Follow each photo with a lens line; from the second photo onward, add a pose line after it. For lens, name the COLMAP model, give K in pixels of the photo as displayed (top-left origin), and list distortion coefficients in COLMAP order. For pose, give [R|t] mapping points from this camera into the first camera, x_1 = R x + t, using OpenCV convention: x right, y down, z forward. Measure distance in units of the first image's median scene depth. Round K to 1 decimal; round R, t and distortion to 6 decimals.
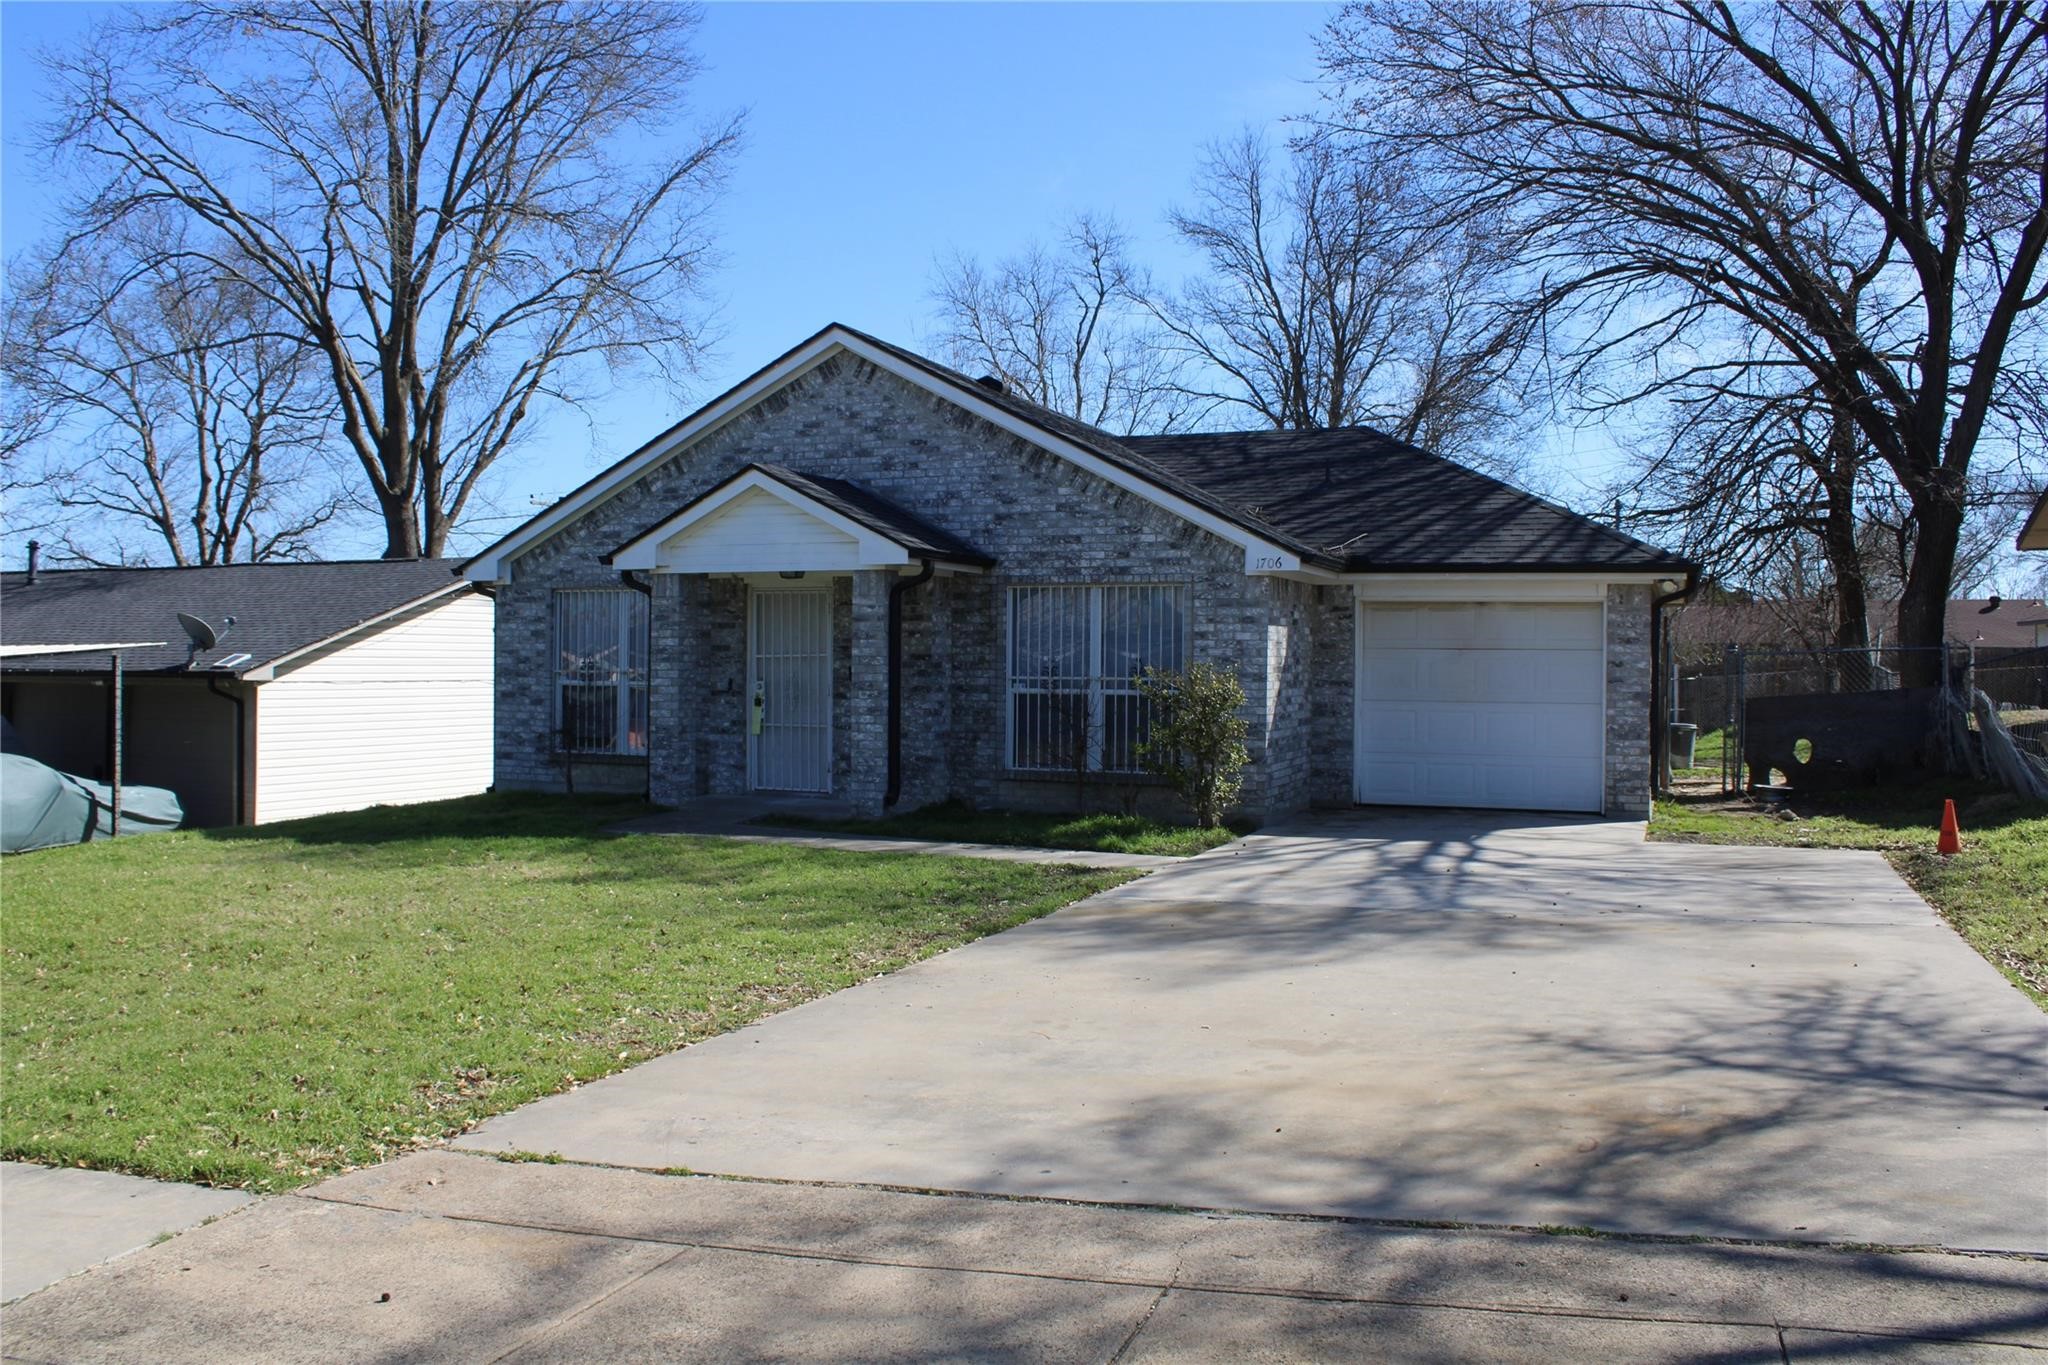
lens RADIAL K [[1697.4, 0, 1010.3], [0, 1697.4, 690.9], [0, 0, 1]] dist [-0.156382, 0.129984]
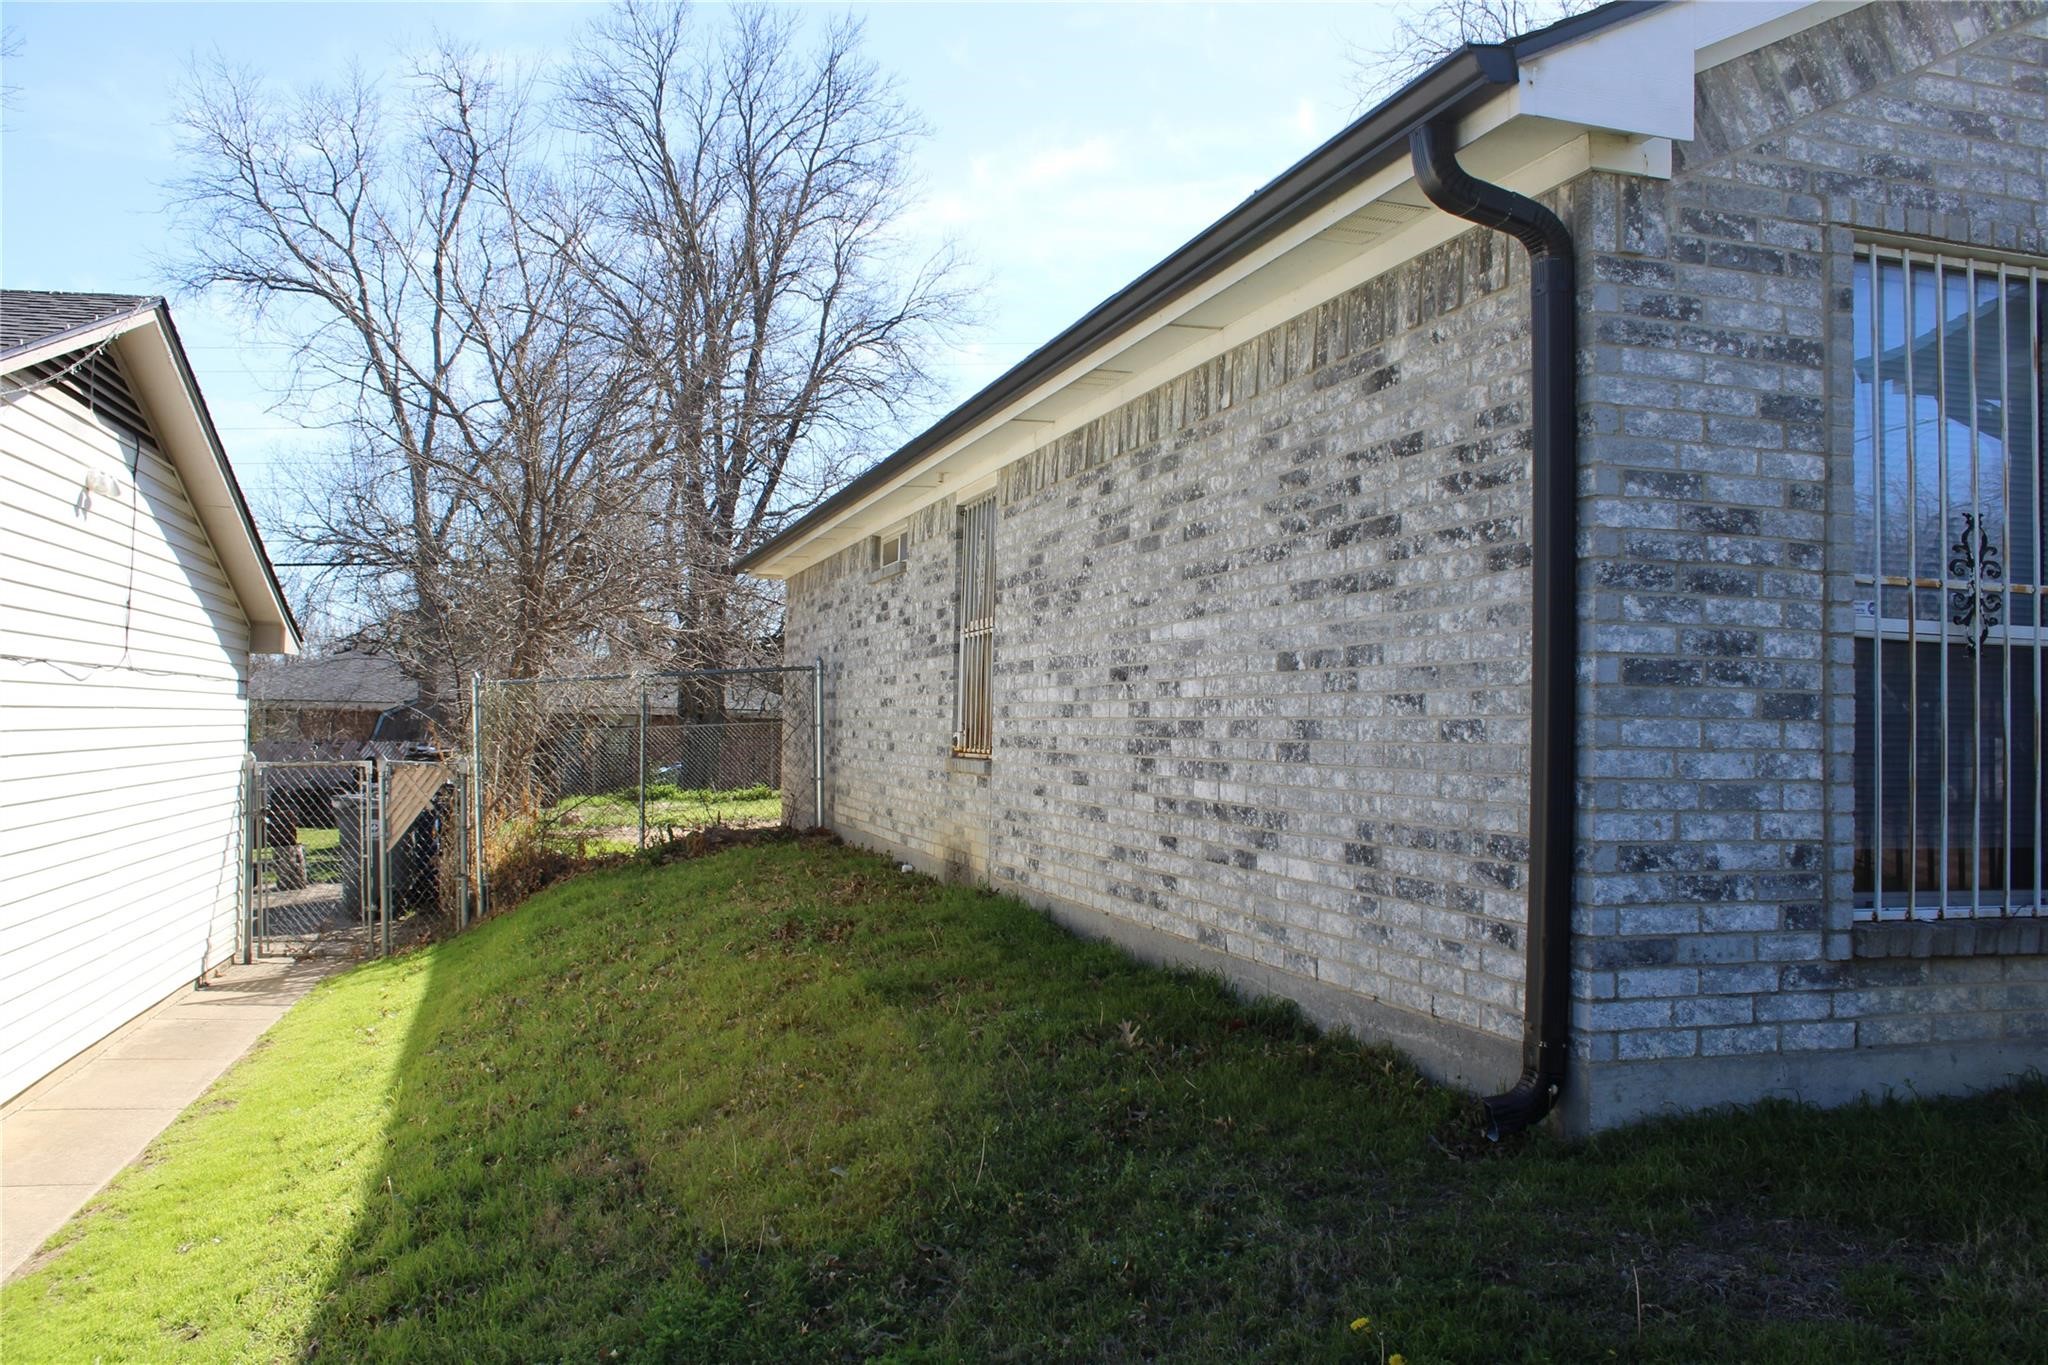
lens RADIAL K [[1697.4, 0, 1032.0], [0, 1697.4, 688.3], [0, 0, 1]] dist [-0.156382, 0.129984]
pose [[0.785645, 0.019554, 0.618368, -0.569115], [-0.002127, 0.999580, -0.028907, 0.012205], [-0.618674, 0.021395, 0.785357, 1.003528]]
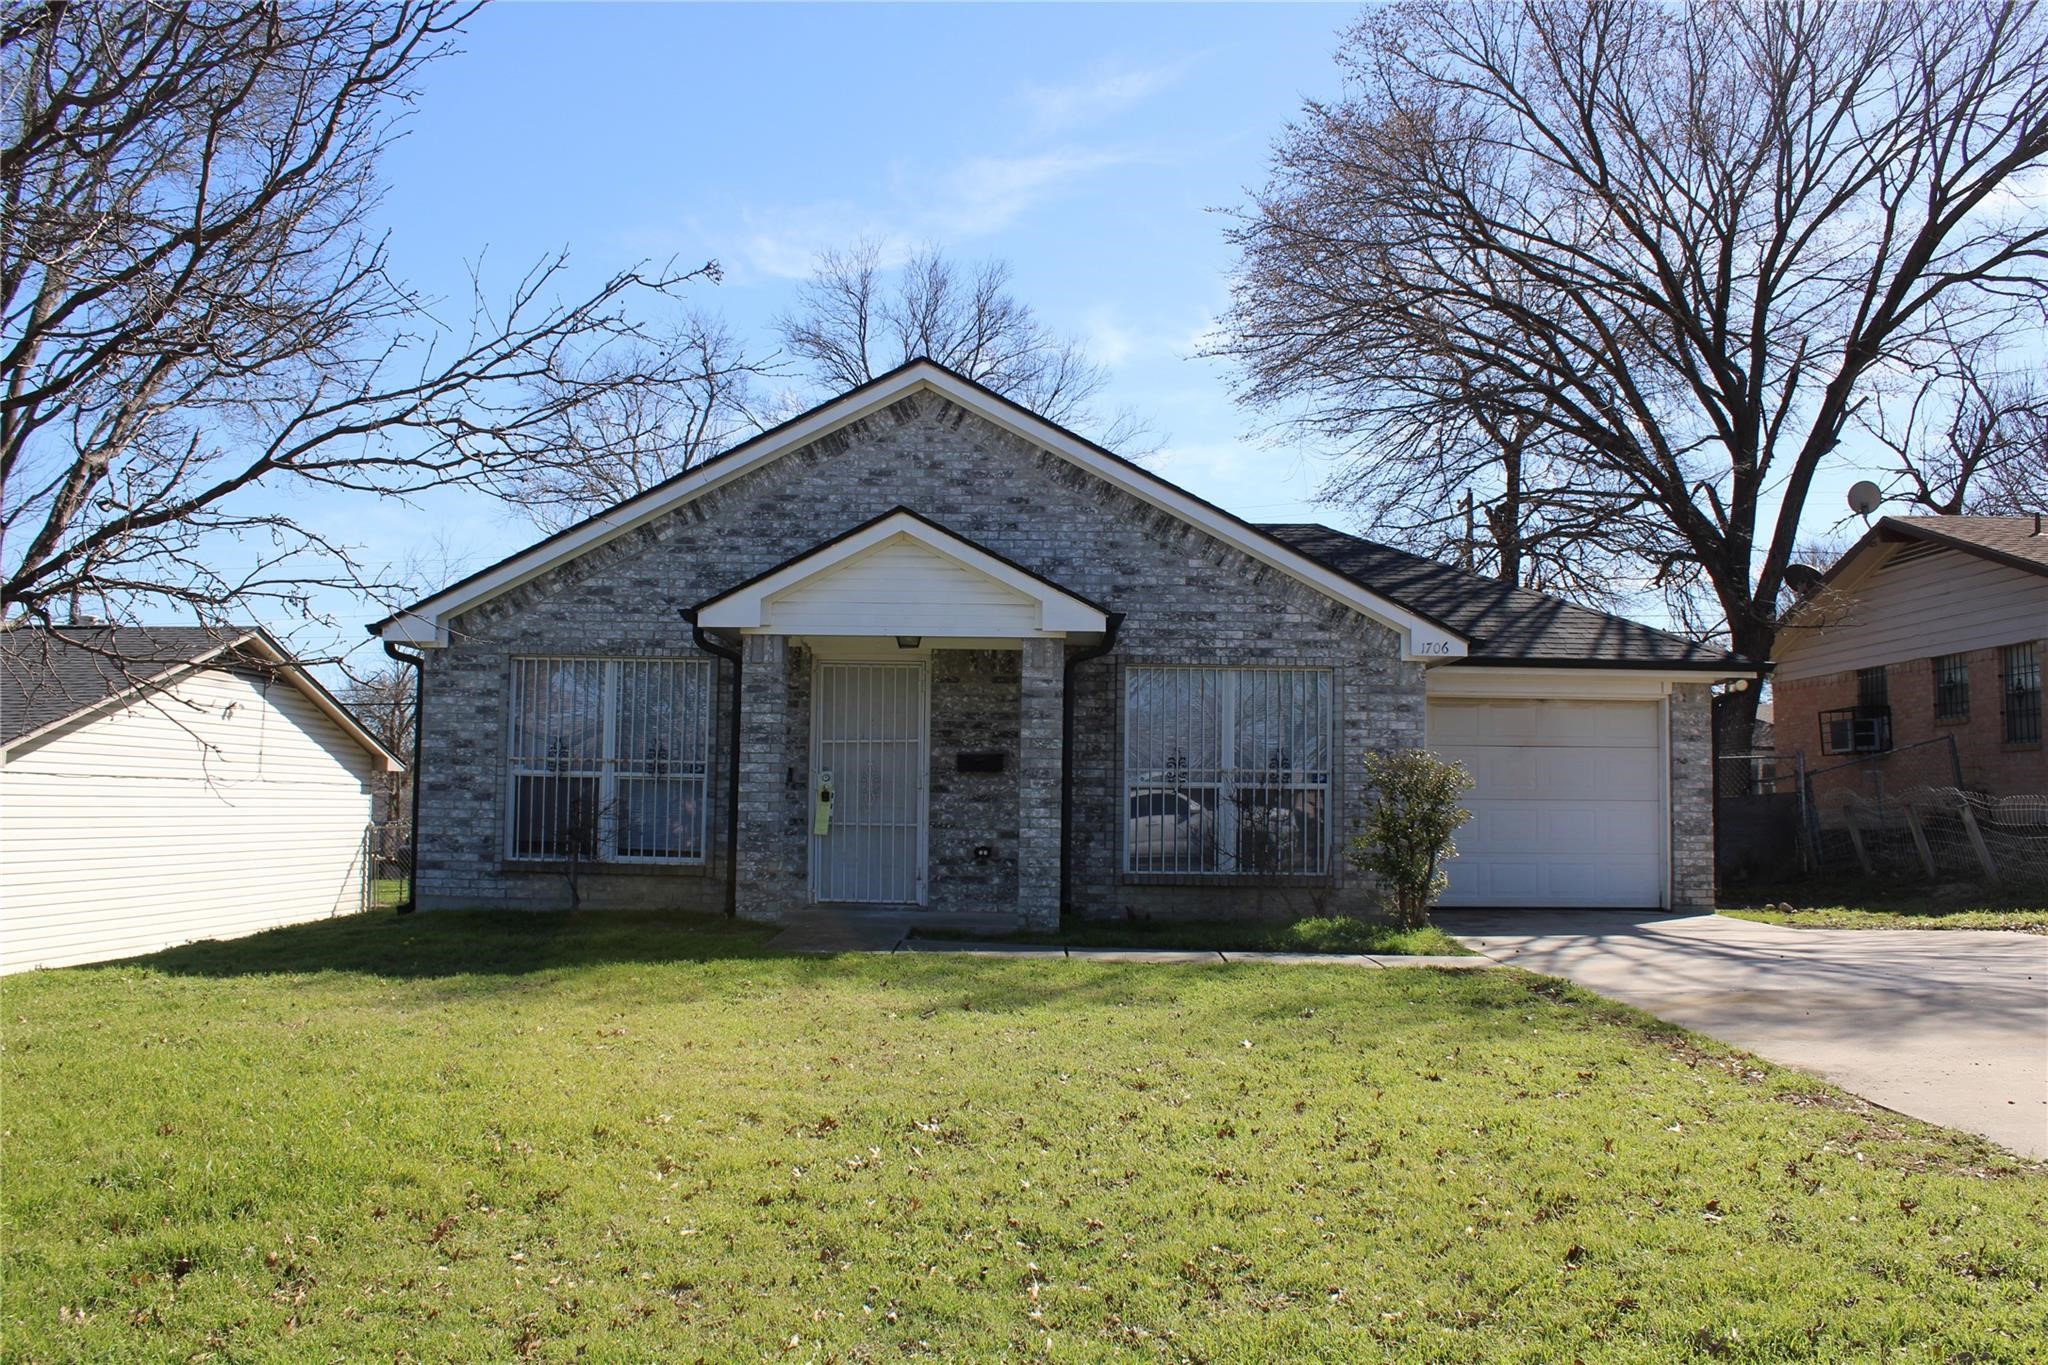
lens RADIAL K [[1697.4, 0, 1023.7], [0, 1697.4, 681.3], [0, 0, 1]] dist [-0.156382, 0.129984]
pose [[0.931888, 0.031529, 0.361373, -0.374570], [-0.000532, 0.996333, -0.085558, 0.022238], [-0.362746, 0.079538, 0.928488, 0.194428]]
